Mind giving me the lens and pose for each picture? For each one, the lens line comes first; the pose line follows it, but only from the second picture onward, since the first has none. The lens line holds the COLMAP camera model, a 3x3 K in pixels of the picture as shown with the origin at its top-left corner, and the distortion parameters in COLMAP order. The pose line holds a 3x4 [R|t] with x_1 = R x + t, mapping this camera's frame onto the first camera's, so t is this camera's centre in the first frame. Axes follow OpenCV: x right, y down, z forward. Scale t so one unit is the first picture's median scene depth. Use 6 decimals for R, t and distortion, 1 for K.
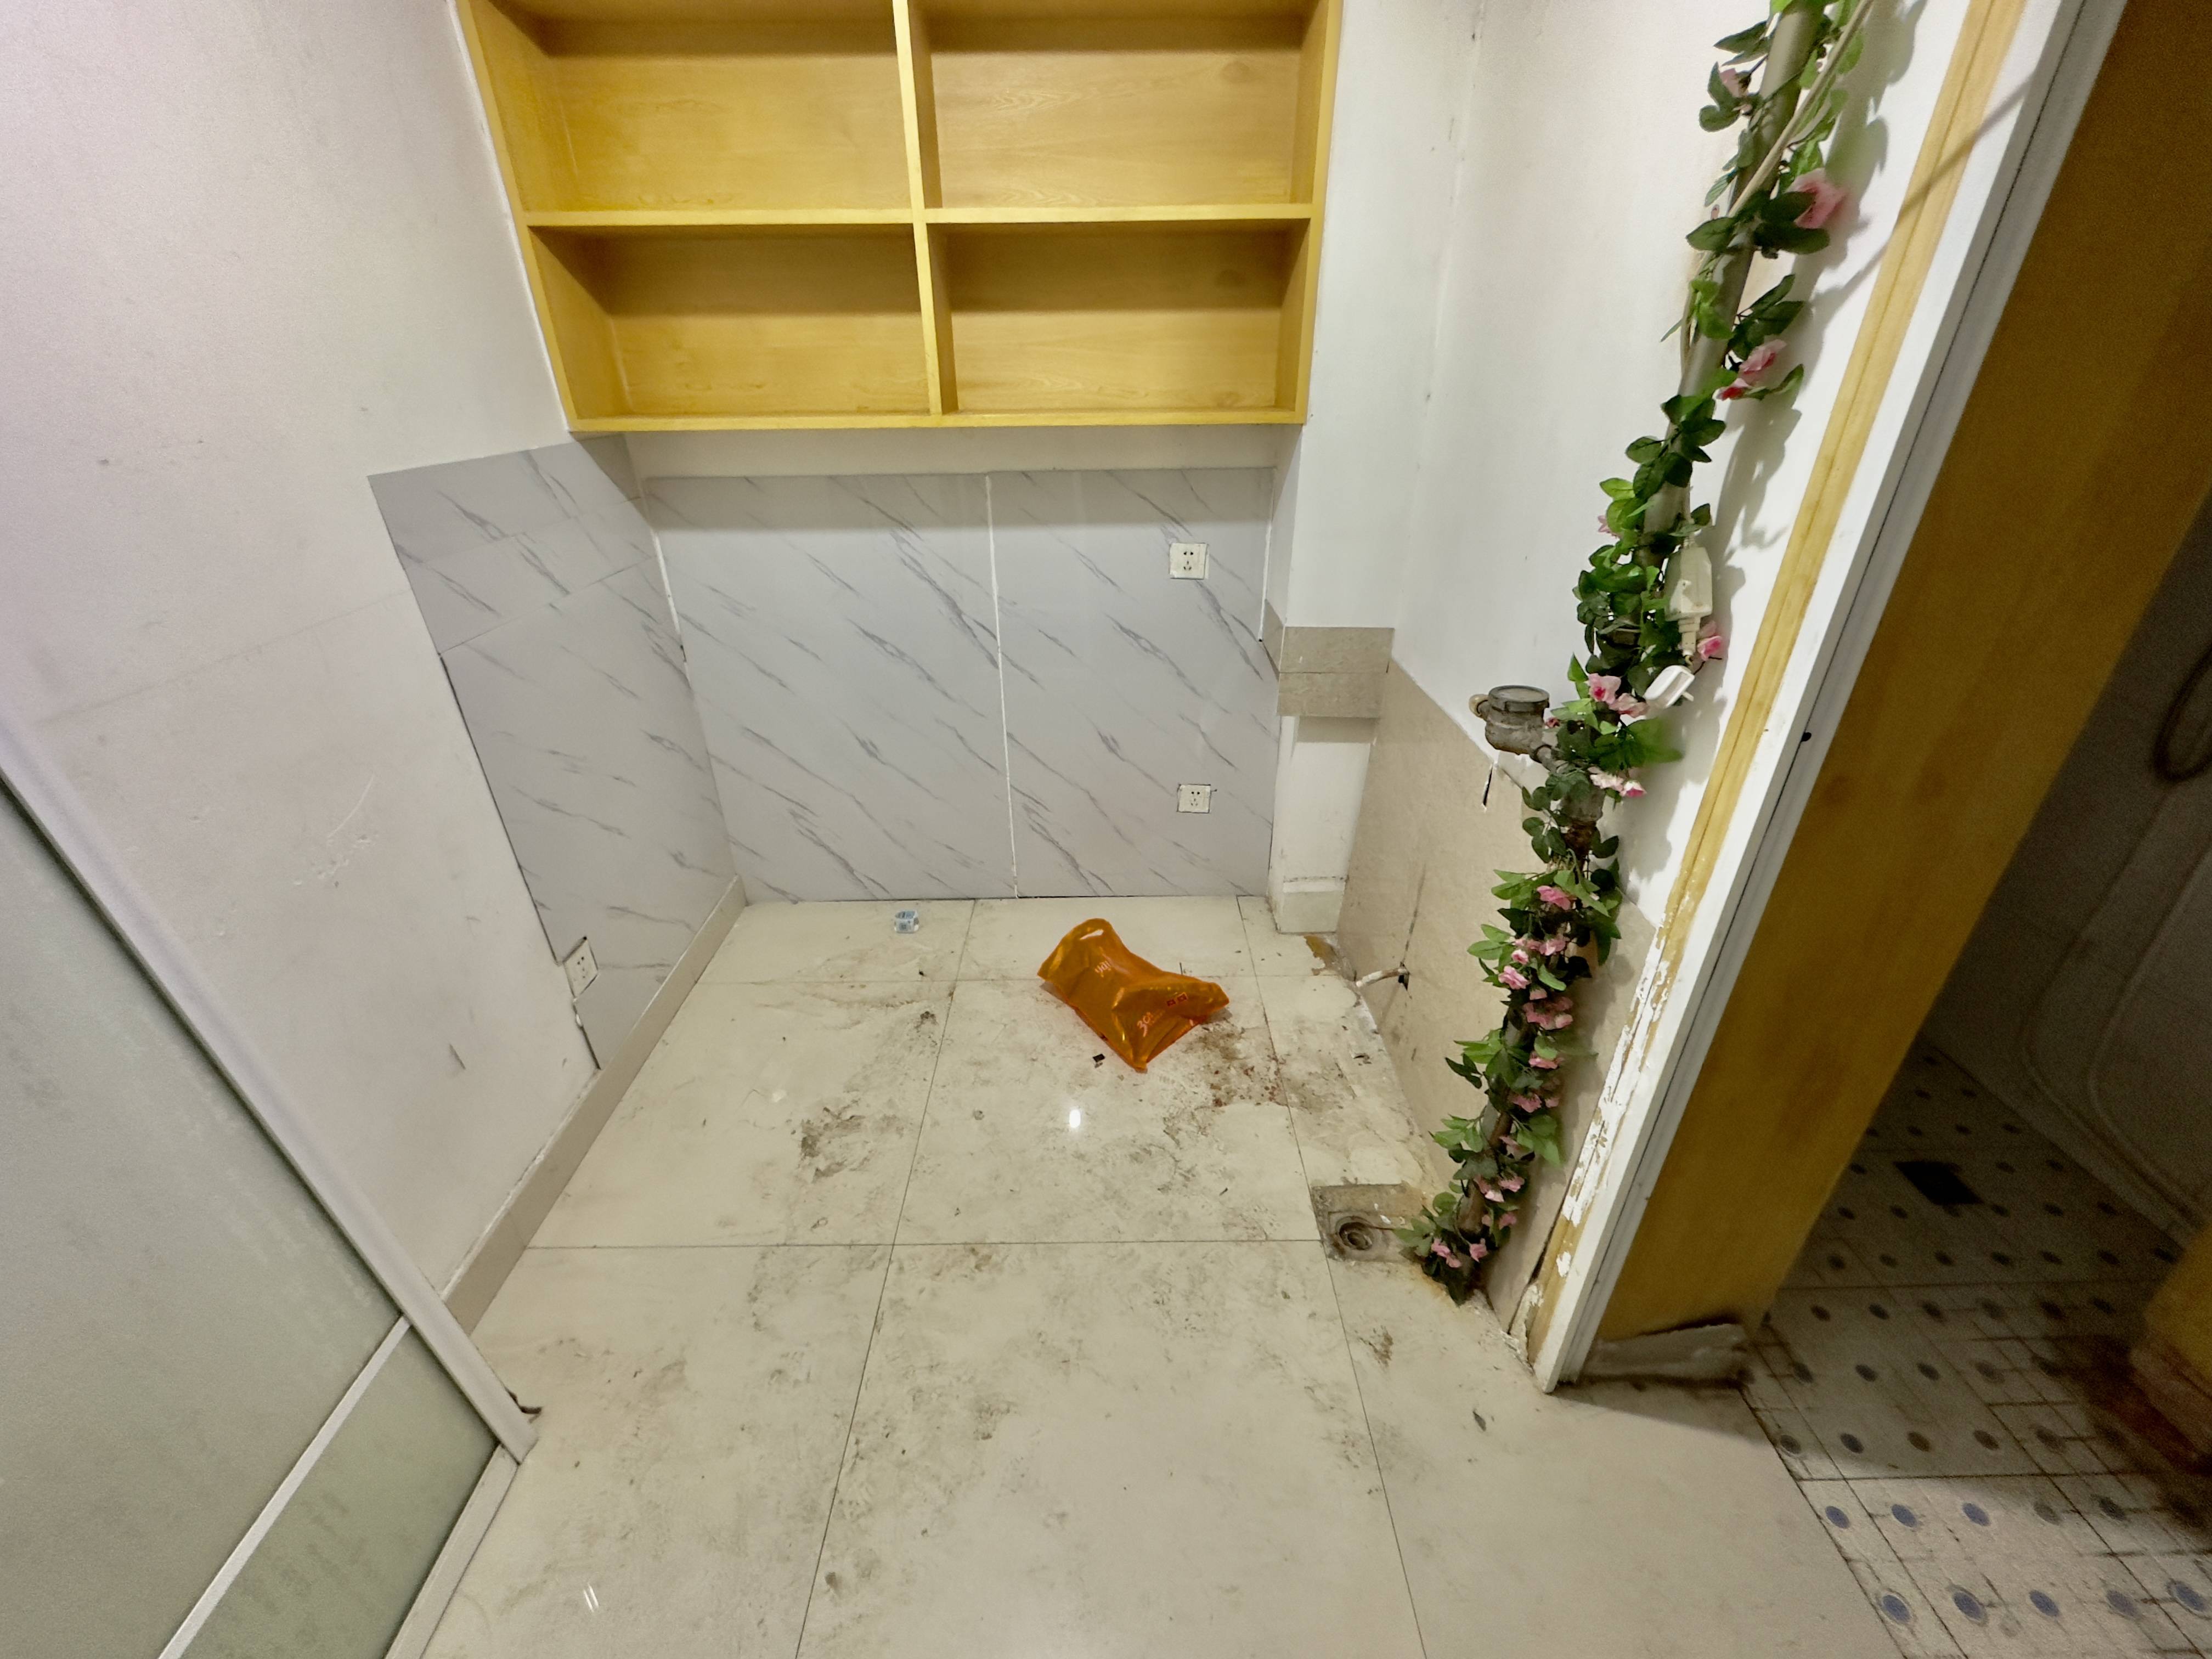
lens RADIAL K [[885.2, 0, 1108.8], [0, 885.2, 826.4], [0, 0, 1]] dist [0.000223, -0.000135]
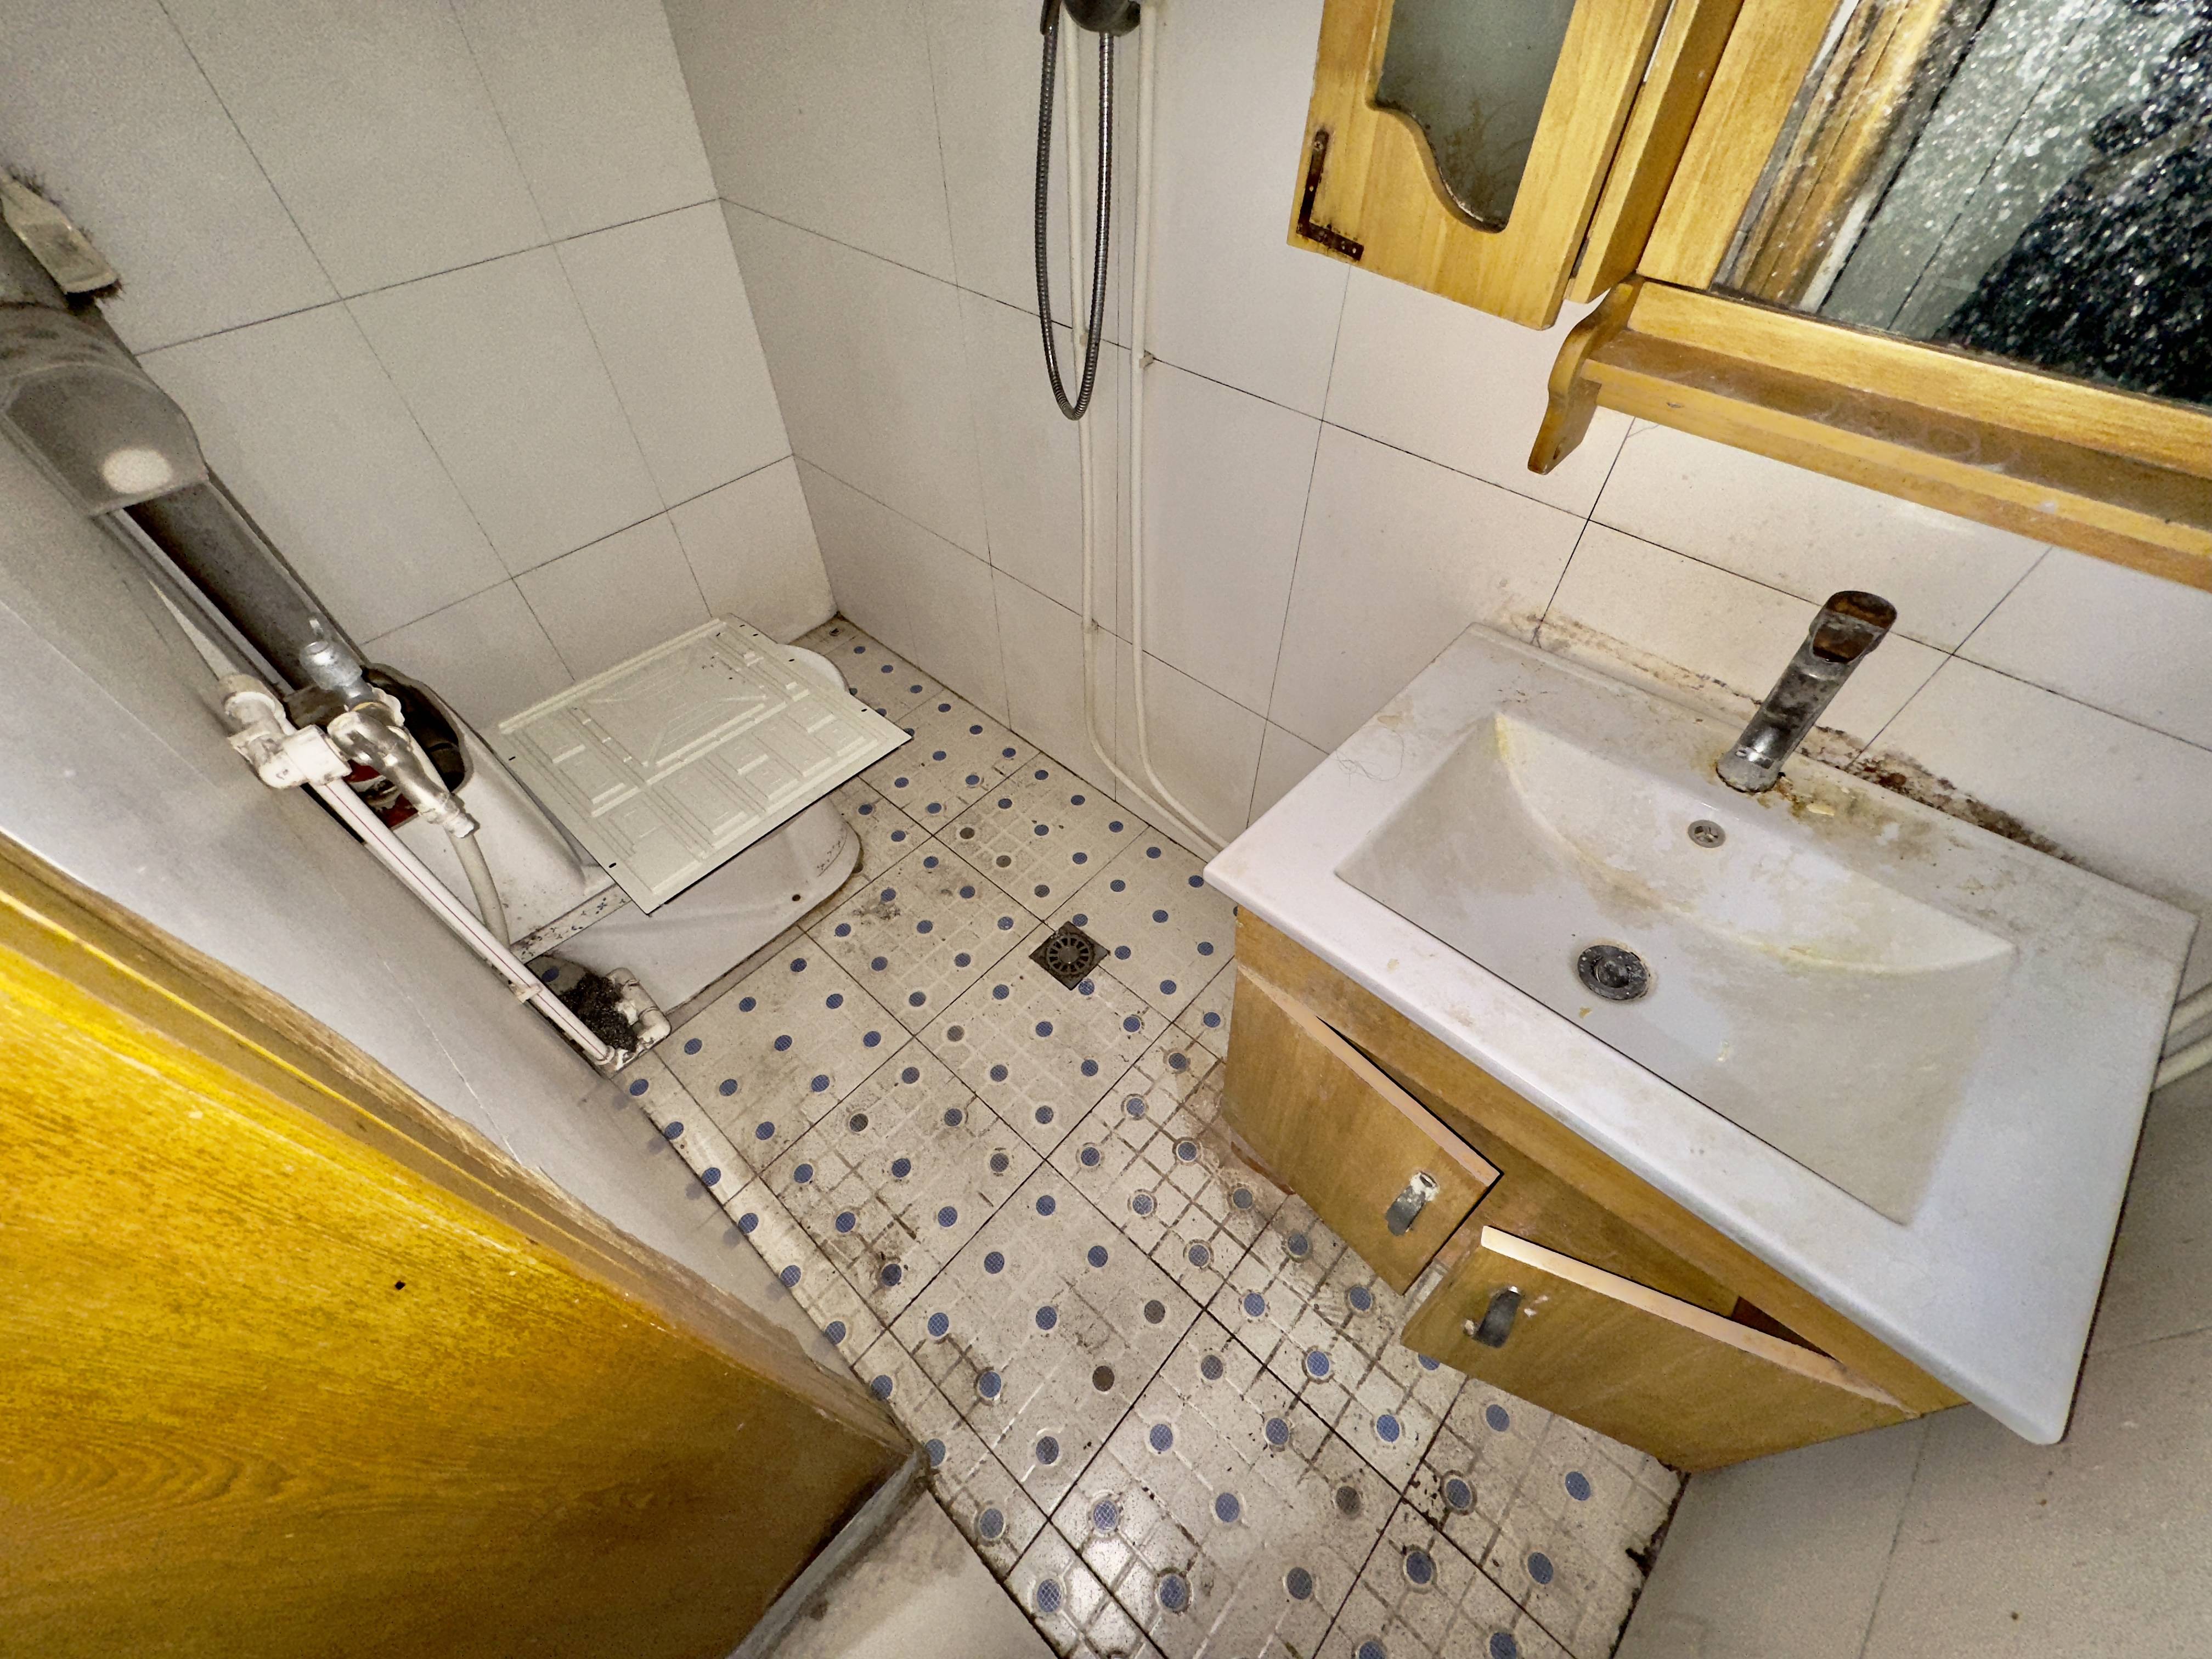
lens RADIAL K [[885.2, 0, 1105.7], [0, 885.2, 831.6], [0, 0, 1]] dist [0.000223, -0.000135]
pose [[0.682658, -0.559095, 0.470522, 0.807895], [0.346875, 0.814665, 0.464757, -0.123841], [-0.643161, -0.154058, 0.750074, 0.441535]]
